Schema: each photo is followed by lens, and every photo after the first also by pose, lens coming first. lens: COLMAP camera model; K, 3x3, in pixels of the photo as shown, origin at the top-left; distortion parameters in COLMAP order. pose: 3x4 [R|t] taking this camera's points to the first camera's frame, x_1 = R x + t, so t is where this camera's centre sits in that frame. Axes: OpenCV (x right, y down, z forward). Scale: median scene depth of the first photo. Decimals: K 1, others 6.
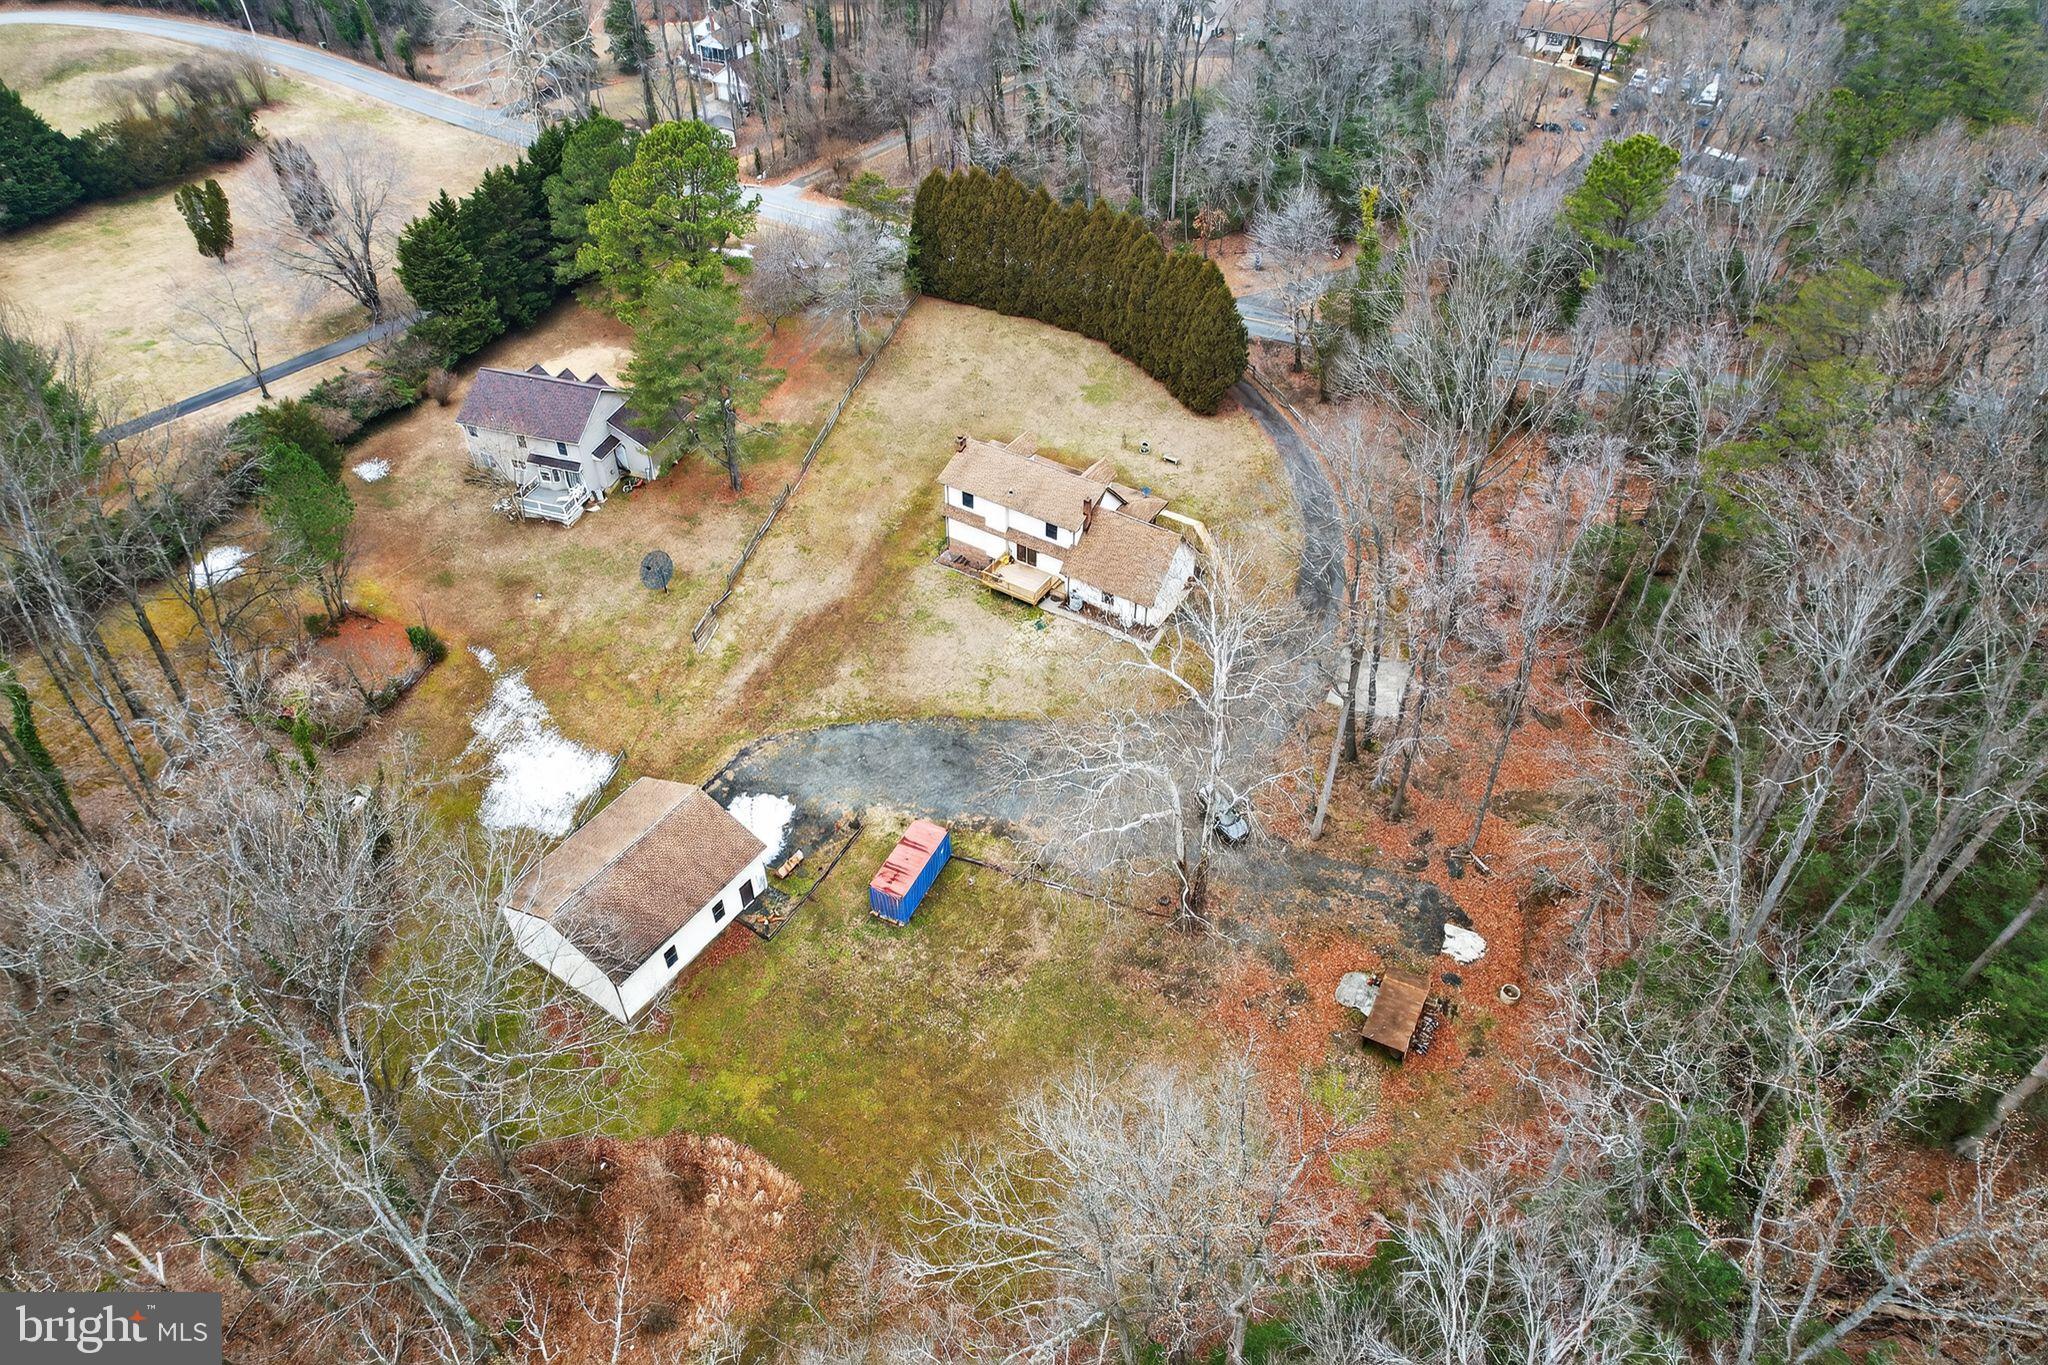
lens RADIAL K [[1310.2, 0, 1029.0], [0, 1310.2, 684.9], [0, 0, 1]] dist [-0.062094, 0.042166]
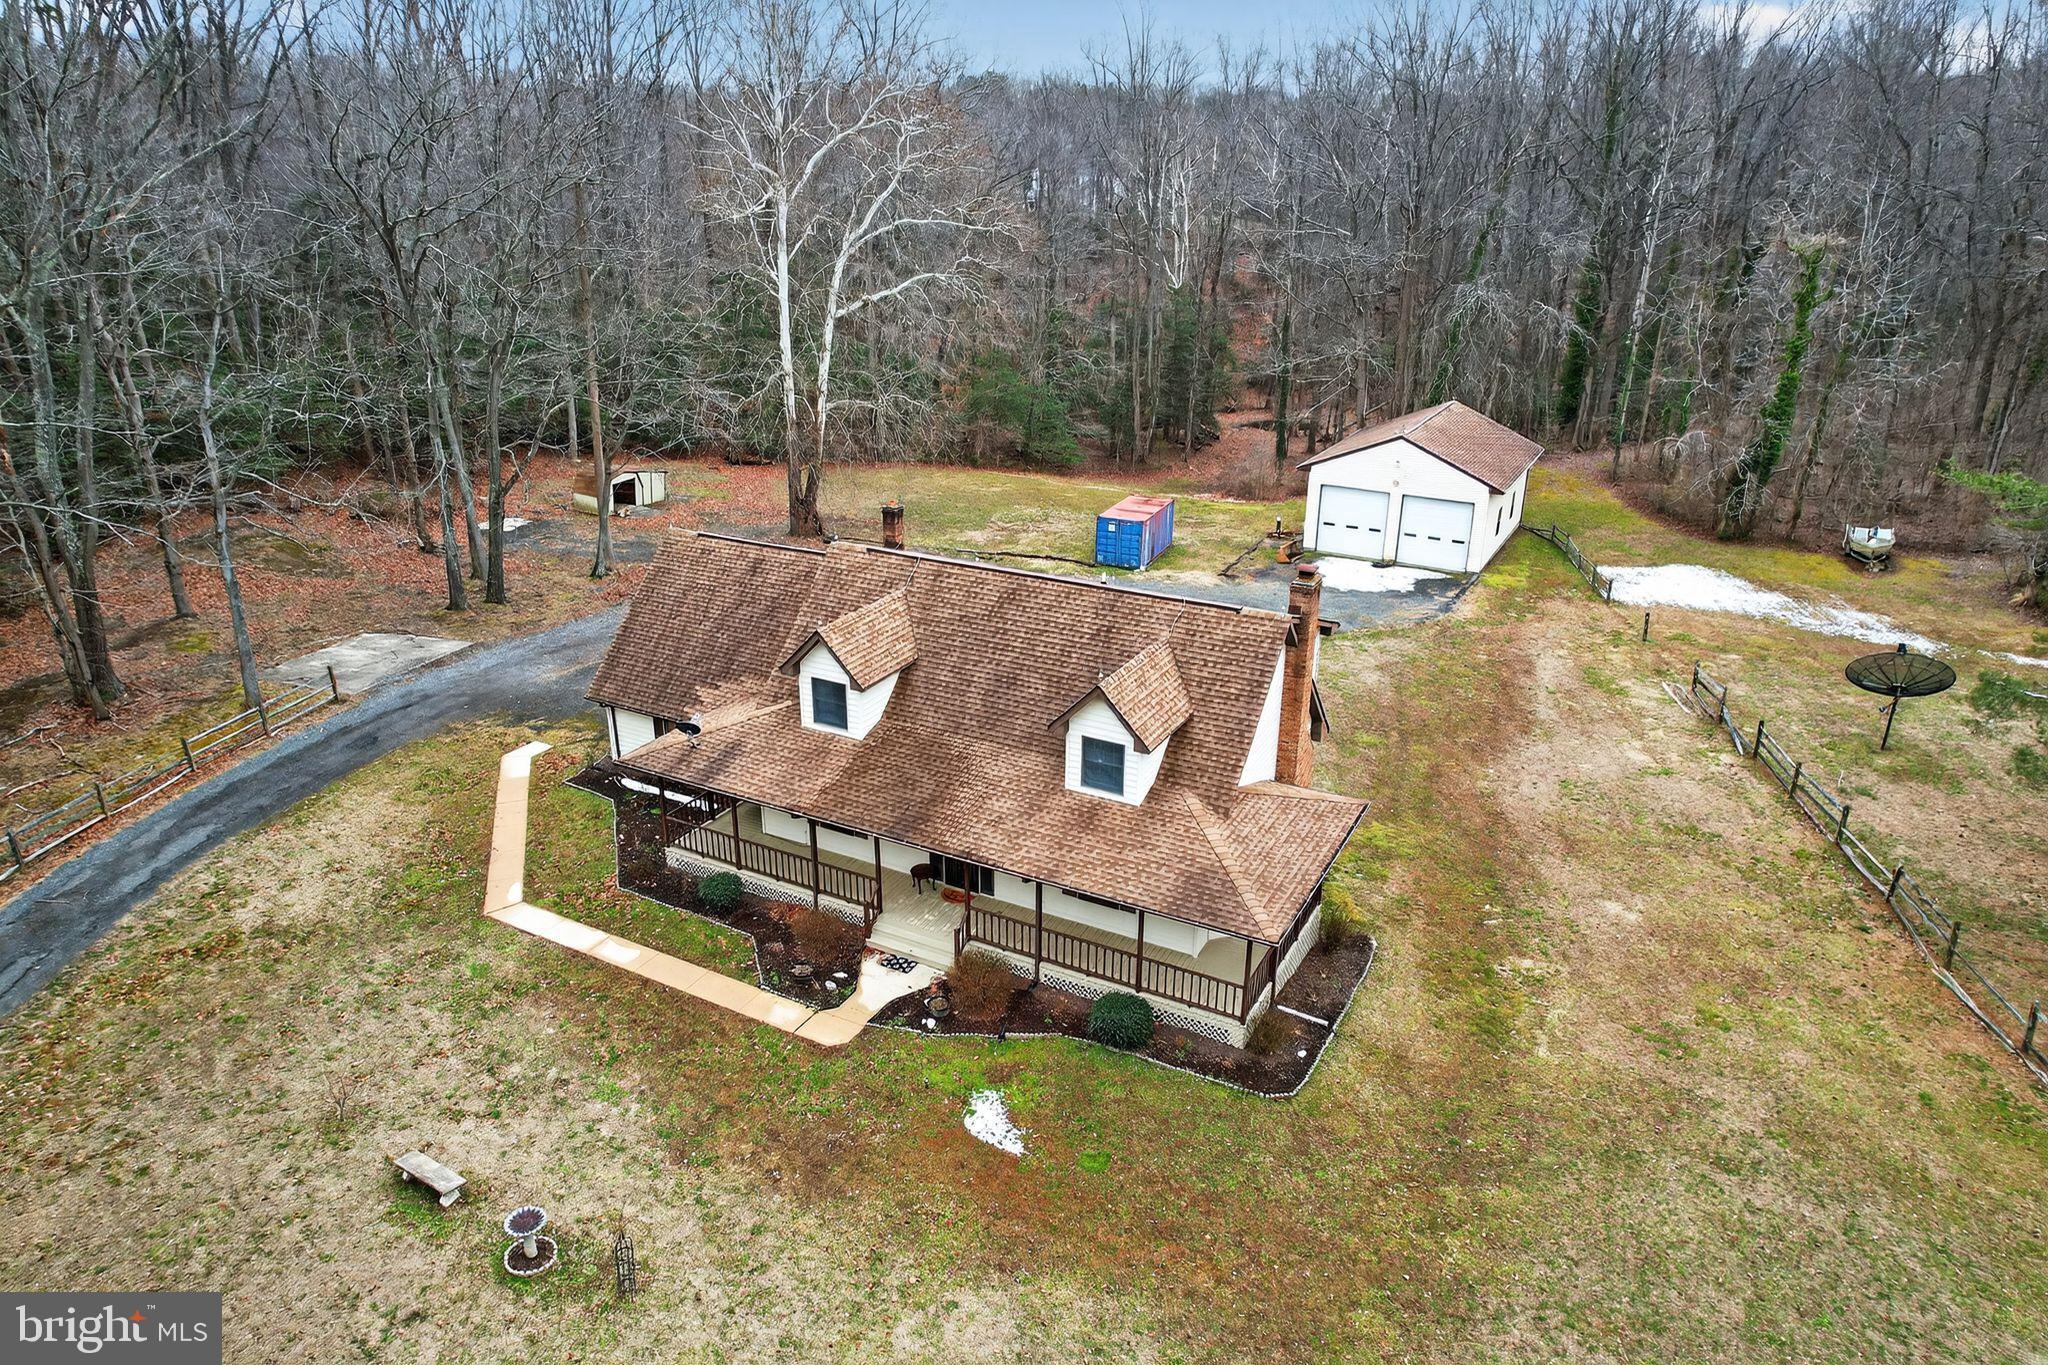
lens RADIAL K [[1310.2, 0, 1031.9], [0, 1310.2, 684.4], [0, 0, 1]] dist [-0.062094, 0.042166]
pose [[-0.996742, 0.015805, -0.079094, 0.035879], [-0.064304, 0.436241, 0.897529, -0.475065], [0.048689, 0.899691, -0.433804, 1.238258]]
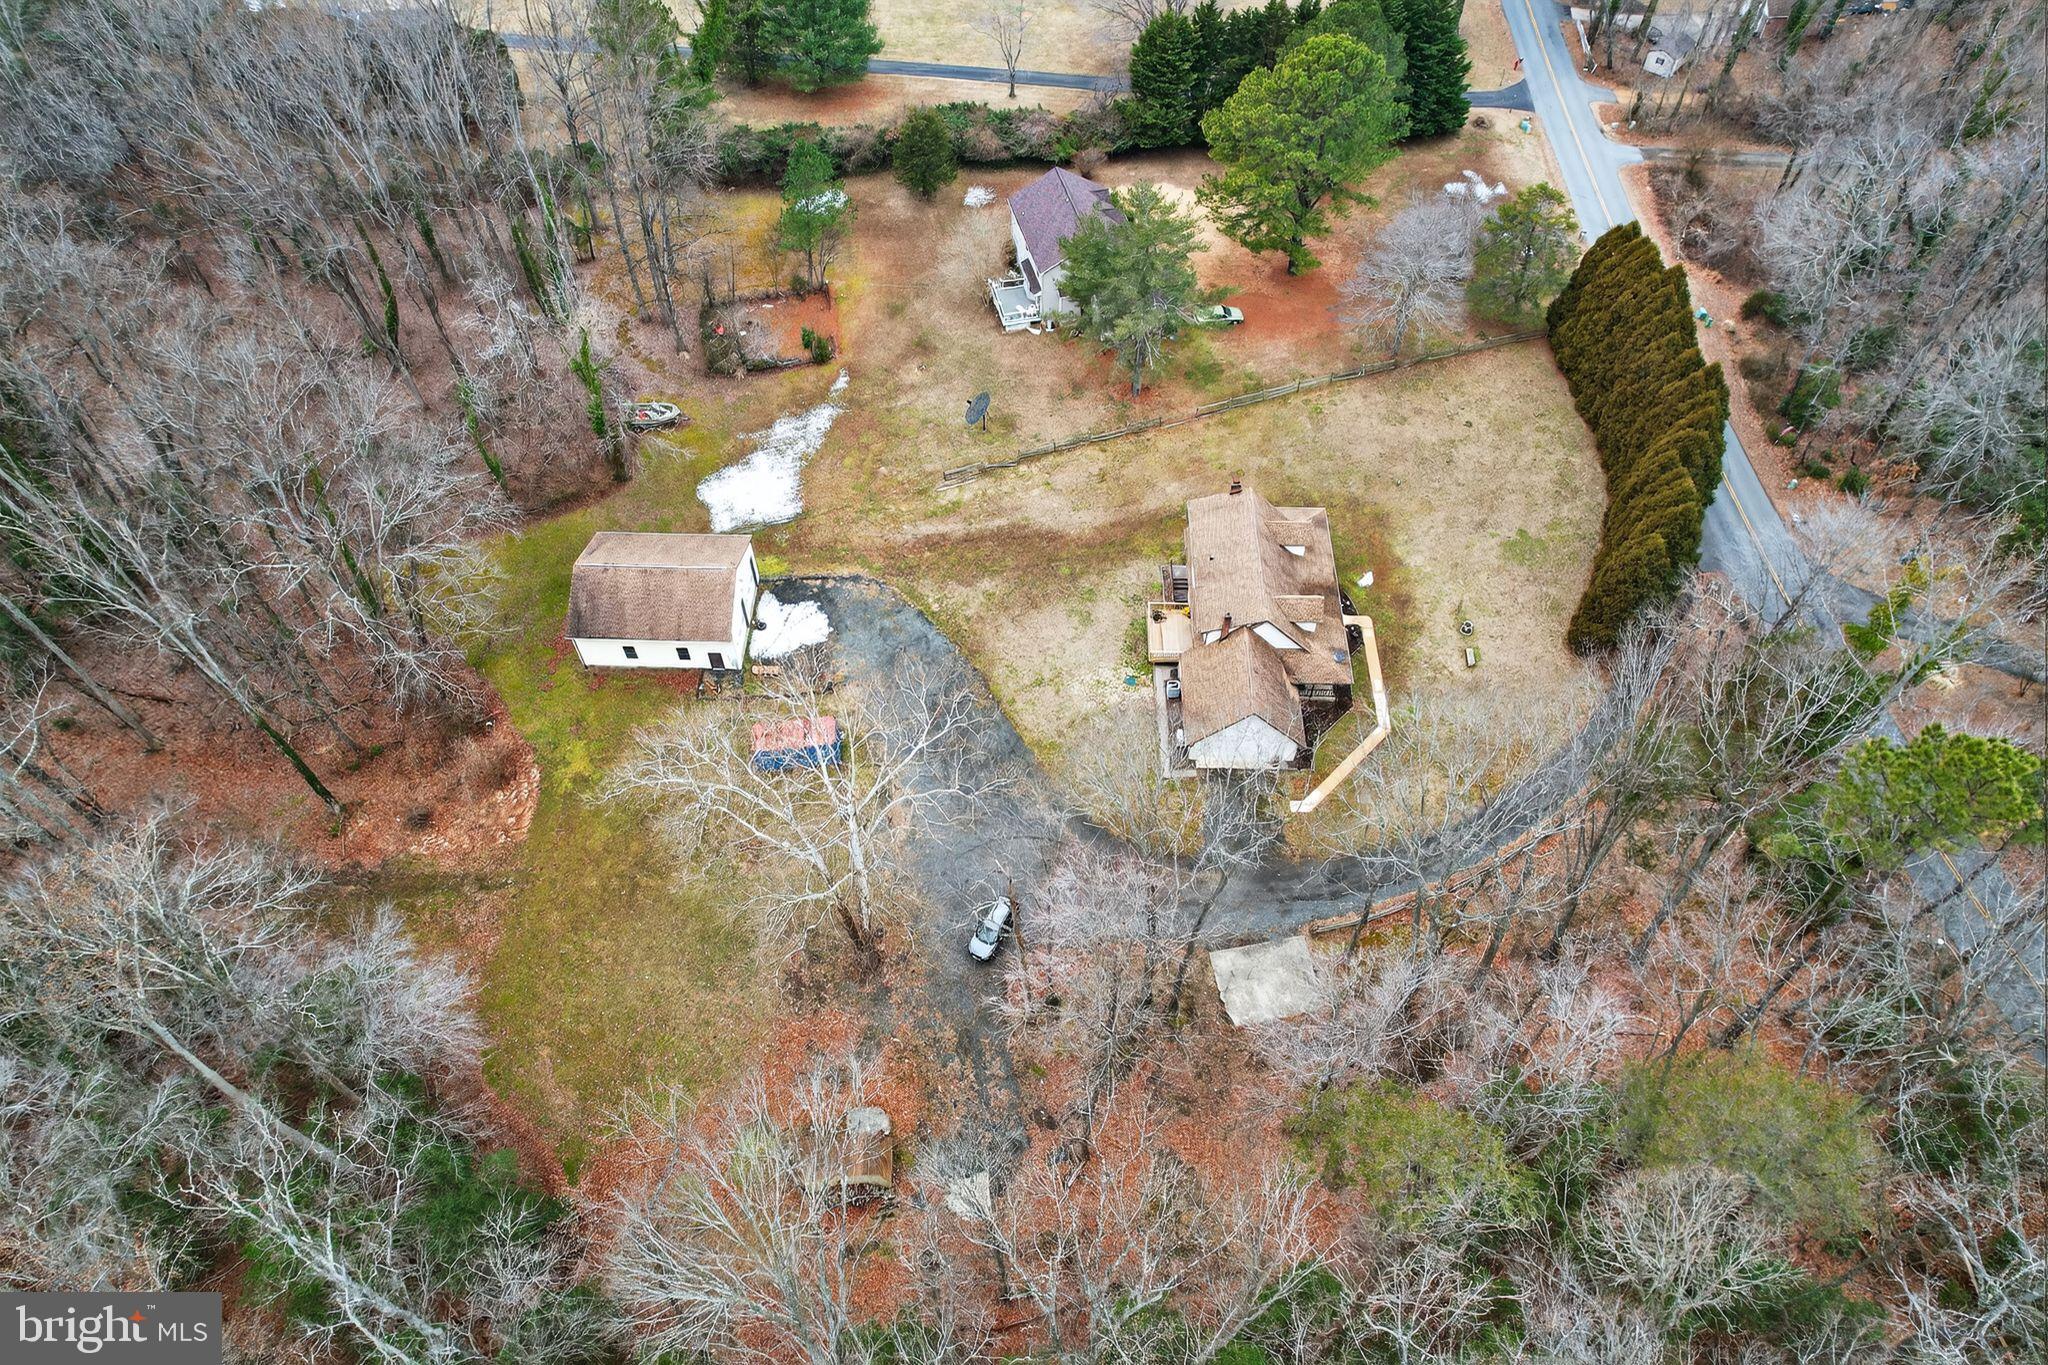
lens RADIAL K [[1310.2, 0, 1033.0], [0, 1310.2, 688.5], [0, 0, 1]] dist [-0.062094, 0.042166]
pose [[0.526997, 0.684690, -0.503462, 0.482164], [-0.573188, 0.723734, 0.384272, -0.387900], [0.627480, 0.086068, 0.773862, 0.206215]]
